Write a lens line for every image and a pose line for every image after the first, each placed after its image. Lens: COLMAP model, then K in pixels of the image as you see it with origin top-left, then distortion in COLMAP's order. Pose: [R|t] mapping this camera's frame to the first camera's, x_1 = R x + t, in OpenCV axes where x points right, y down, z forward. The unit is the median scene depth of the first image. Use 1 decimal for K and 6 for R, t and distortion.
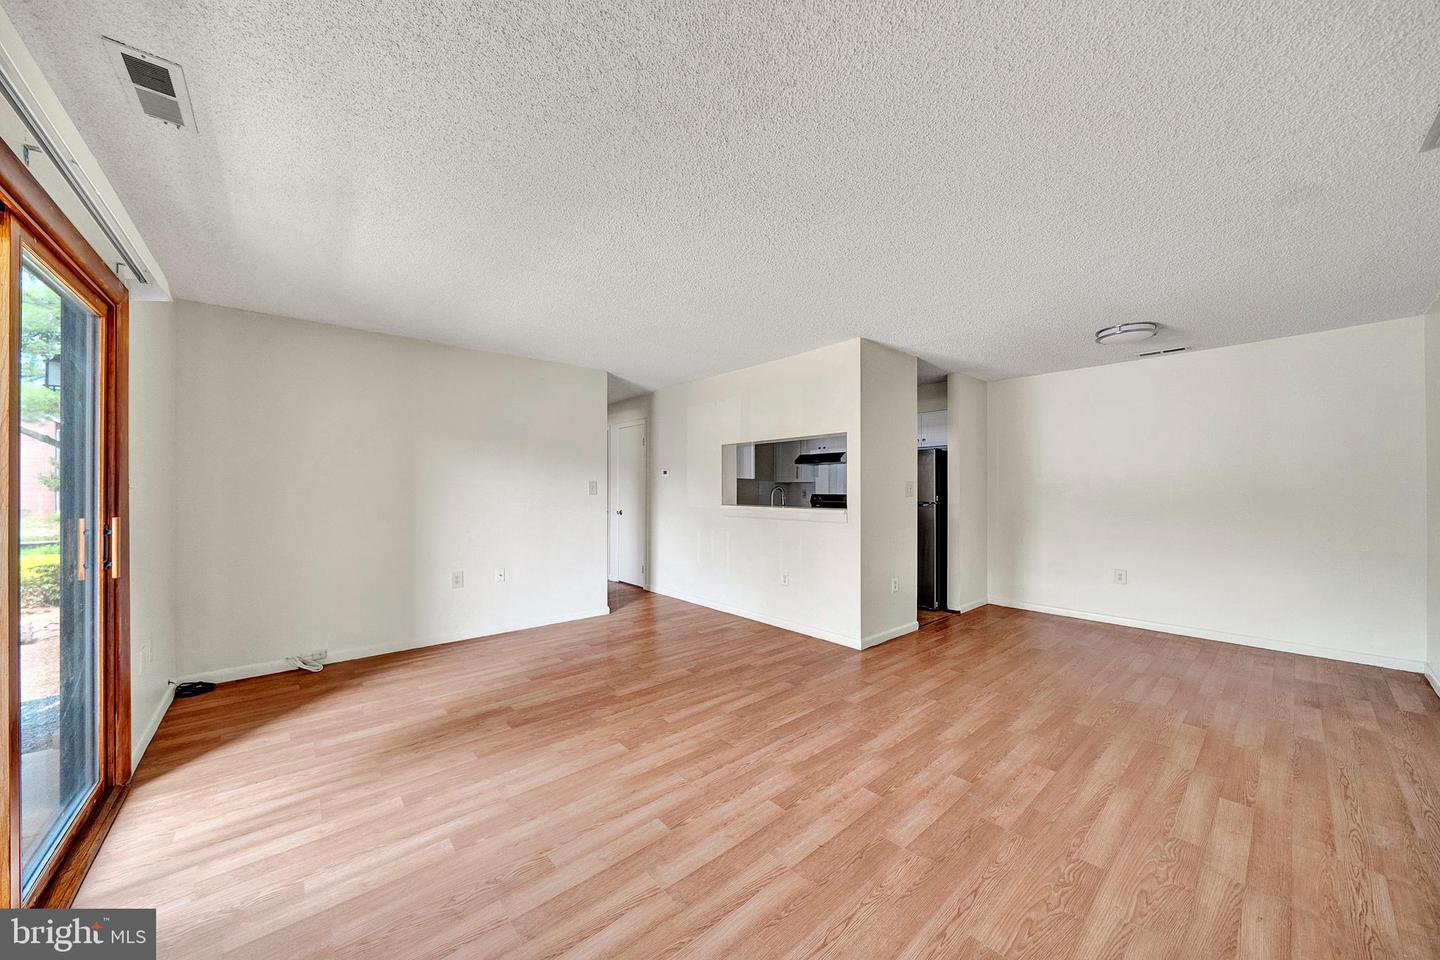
lens RADIAL K [[500.5, 0, 720.3], [0, 500.5, 485.4], [0, 0, 1]] dist [-0.008279, -0.000020]
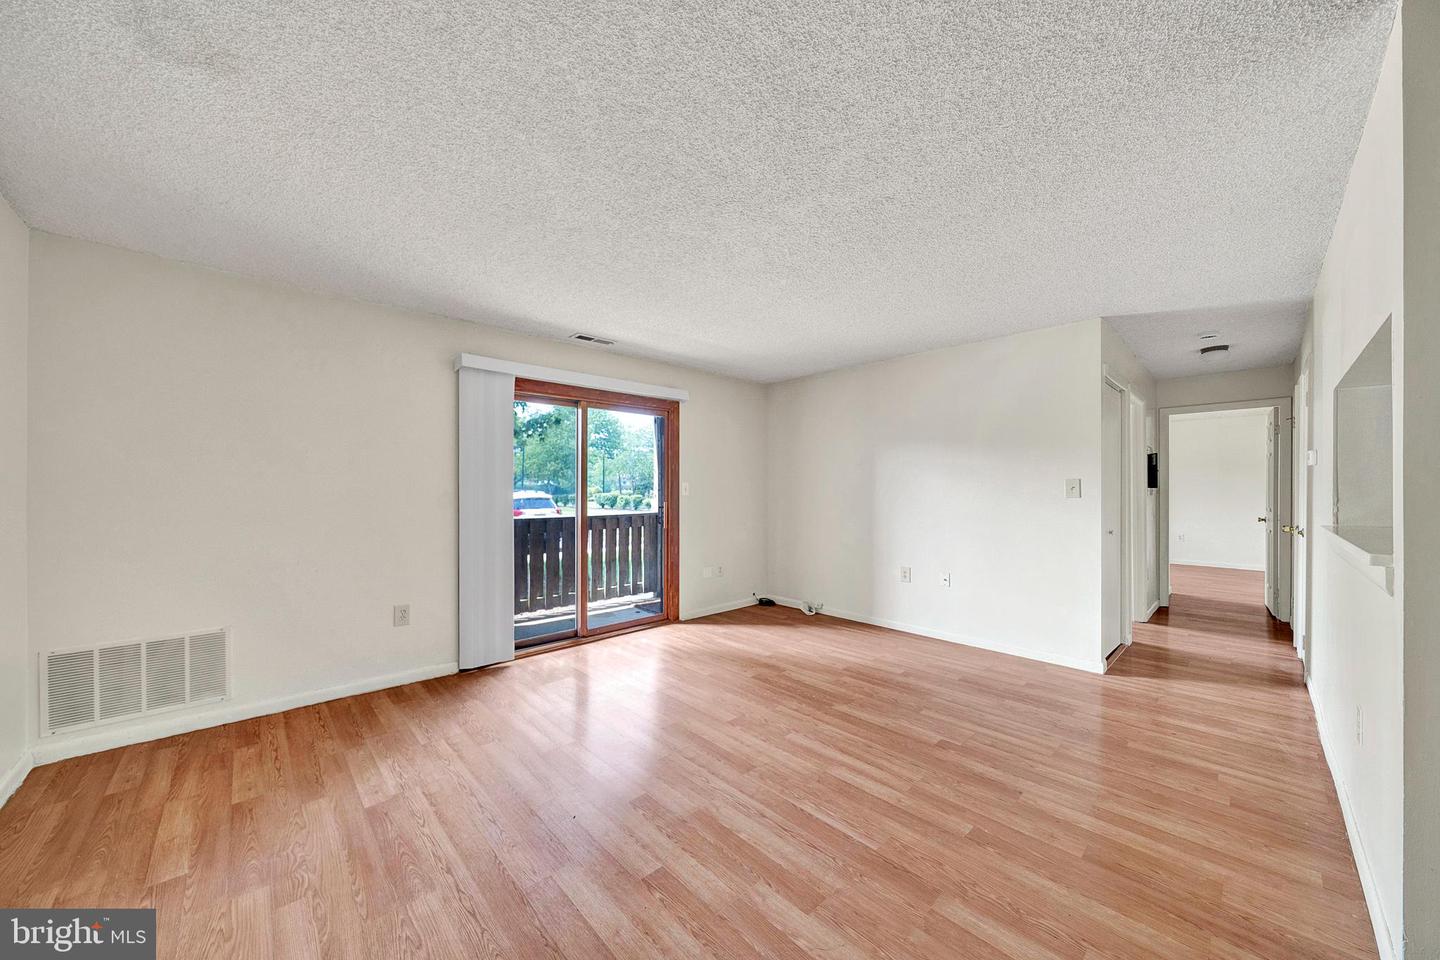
lens RADIAL K [[500.5, 0, 689.7], [0, 500.5, 491.5], [0, 0, 1]] dist [-0.008279, -0.000020]
pose [[0.012128, 0.003483, -0.999920, 0.740070], [0.005526, 0.999978, 0.003551, 0.003500], [0.999911, -0.005569, 0.012108, 0.710244]]
